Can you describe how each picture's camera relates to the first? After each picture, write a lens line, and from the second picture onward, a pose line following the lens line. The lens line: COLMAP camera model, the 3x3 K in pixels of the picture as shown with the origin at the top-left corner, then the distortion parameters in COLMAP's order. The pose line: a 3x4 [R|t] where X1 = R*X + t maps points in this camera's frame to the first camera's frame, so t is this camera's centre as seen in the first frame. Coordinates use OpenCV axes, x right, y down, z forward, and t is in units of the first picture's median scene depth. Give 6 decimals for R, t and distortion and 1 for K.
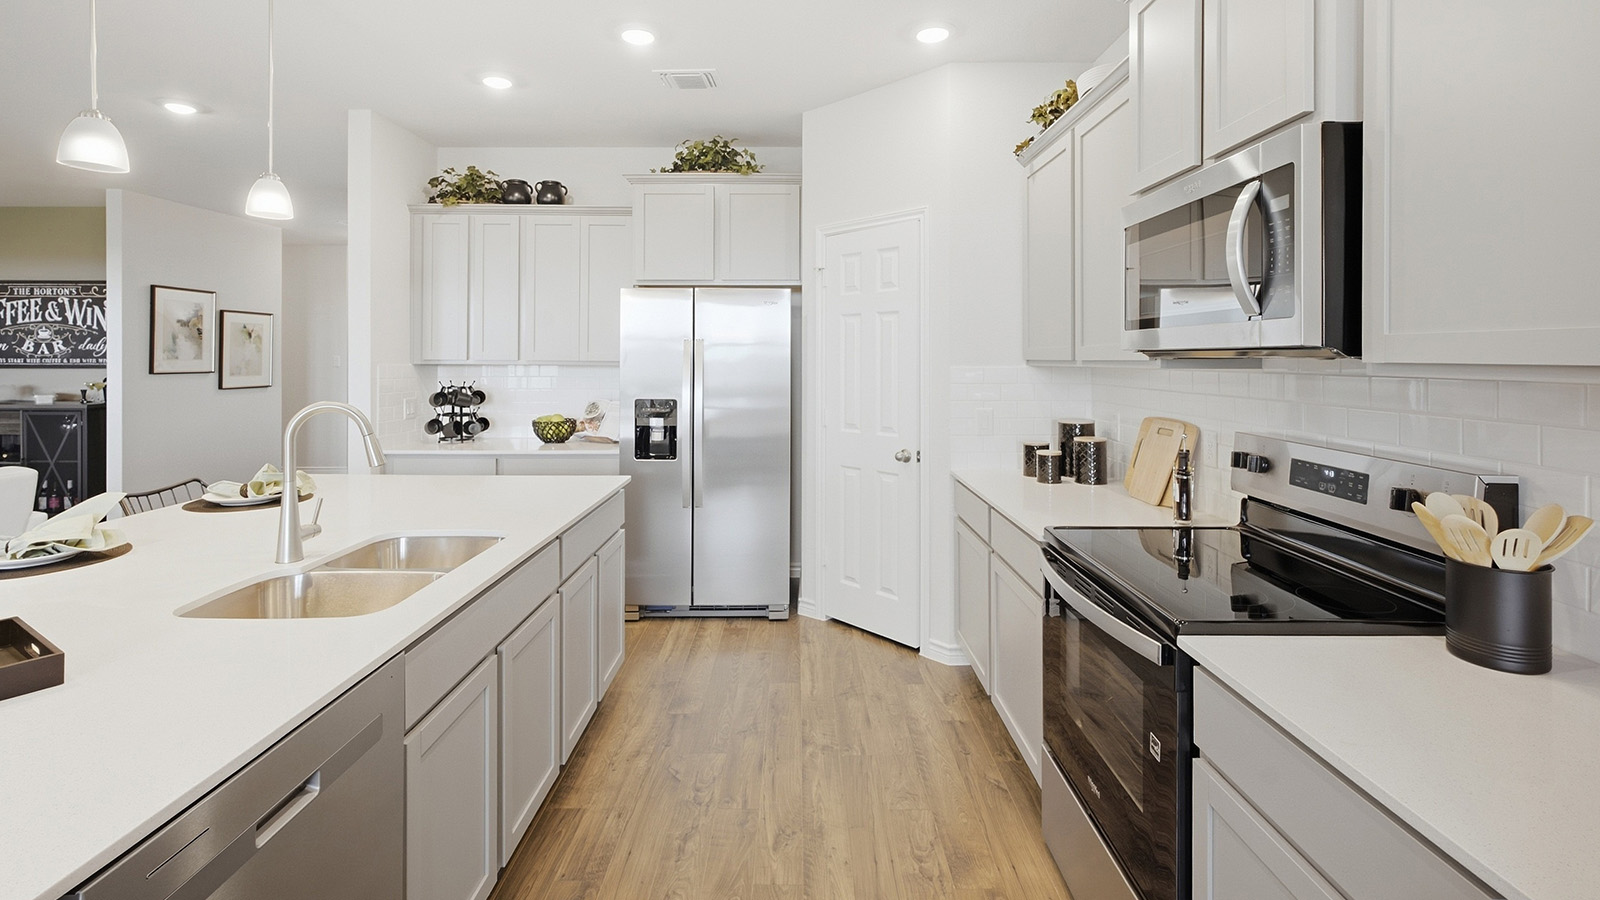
lens RADIAL K [[723.3, 0, 800.4], [0, 723.3, 360.7], [0, 0, 1]] dist [-0.002893, 0.000914]
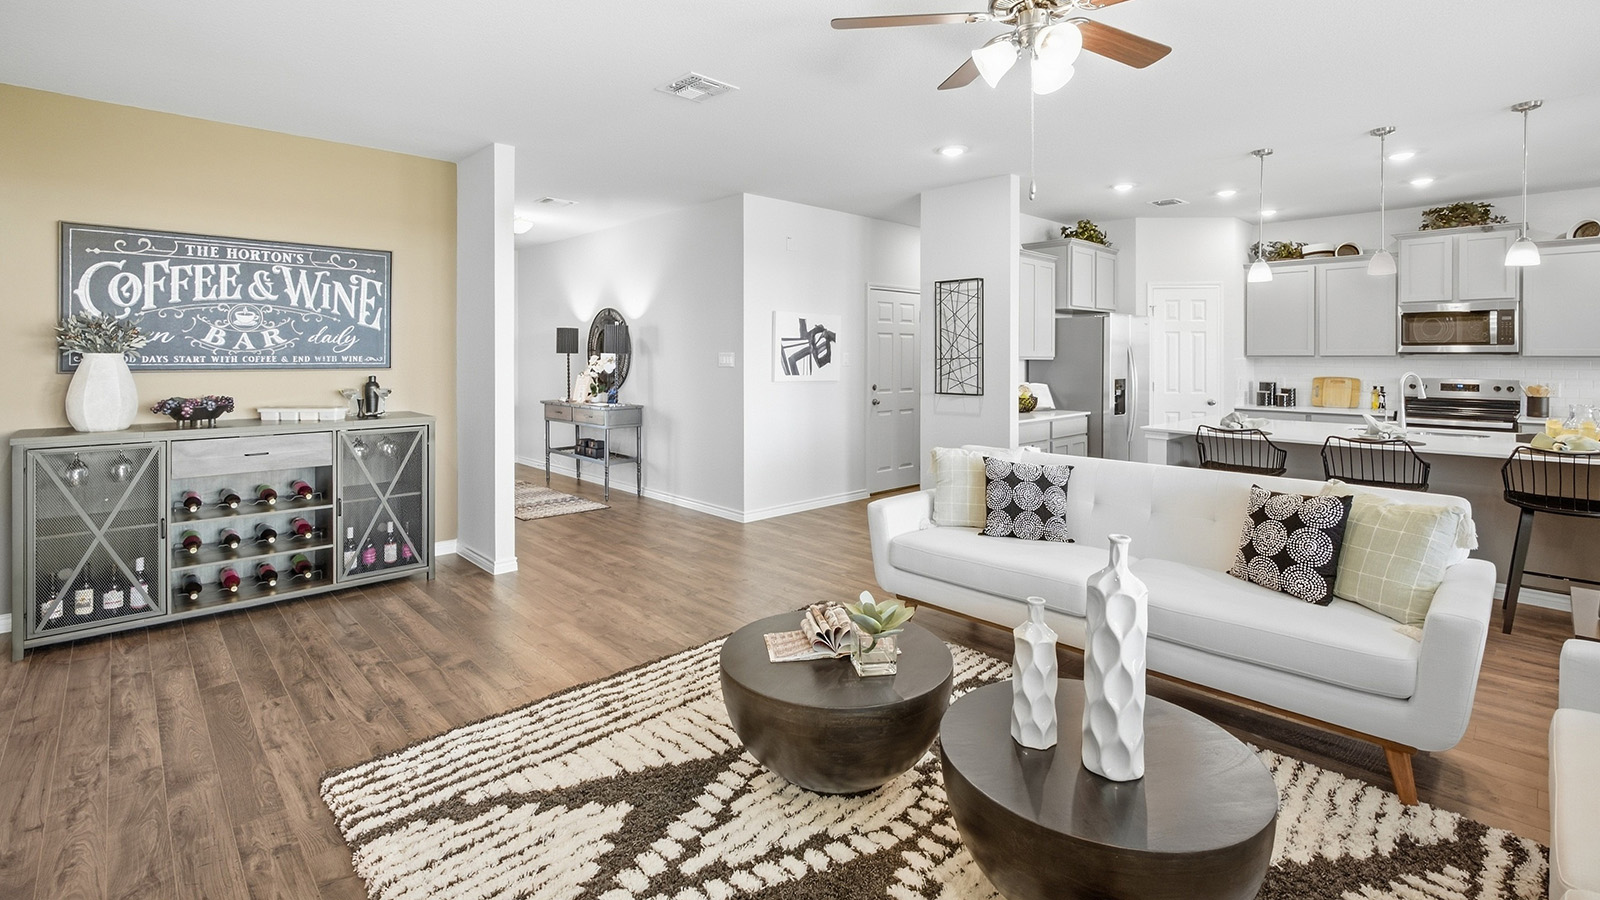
lens RADIAL K [[723.3, 0, 793.3], [0, 723.3, 361.4], [0, 0, 1]] dist [-0.002893, 0.000914]
pose [[0.715572, -0.007500, 0.698499, -1.686426], [0.001413, 0.999956, 0.009289, -0.004792], [-0.698538, -0.005660, 0.715551, 0.253802]]
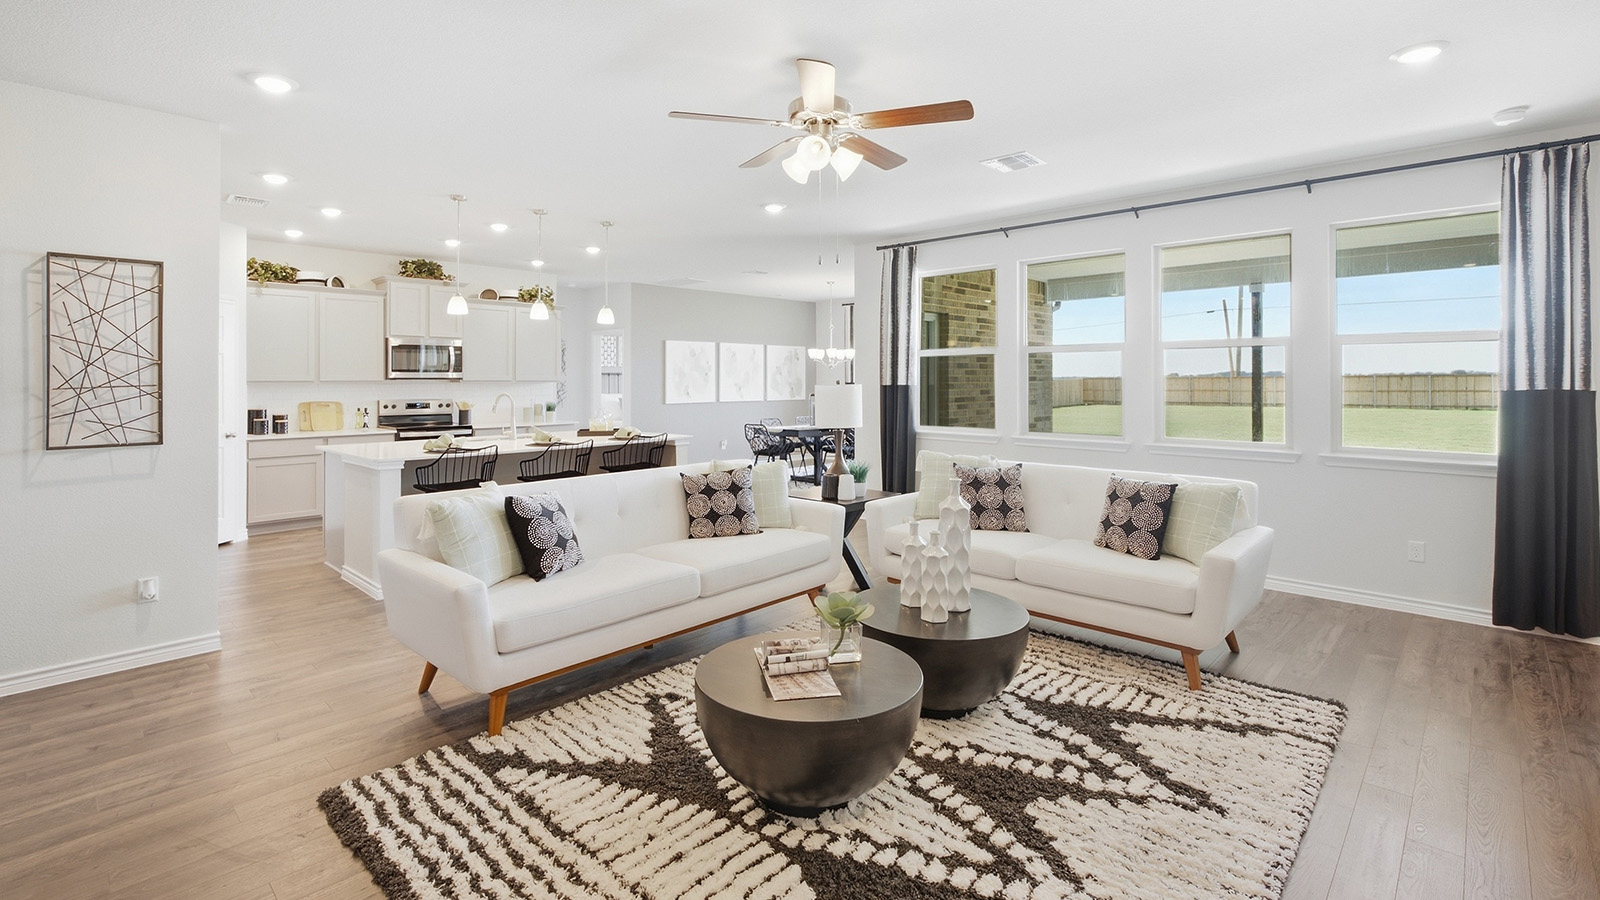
lens RADIAL K [[723.3, 0, 805.2], [0, 723.3, 371.7], [0, 0, 1]] dist [-0.002893, 0.000914]
pose [[-0.740879, 0.006698, 0.671605, -1.661231], [0.001716, 0.999966, -0.008079, -0.006718], [-0.671636, -0.004833, -0.740865, 0.996978]]
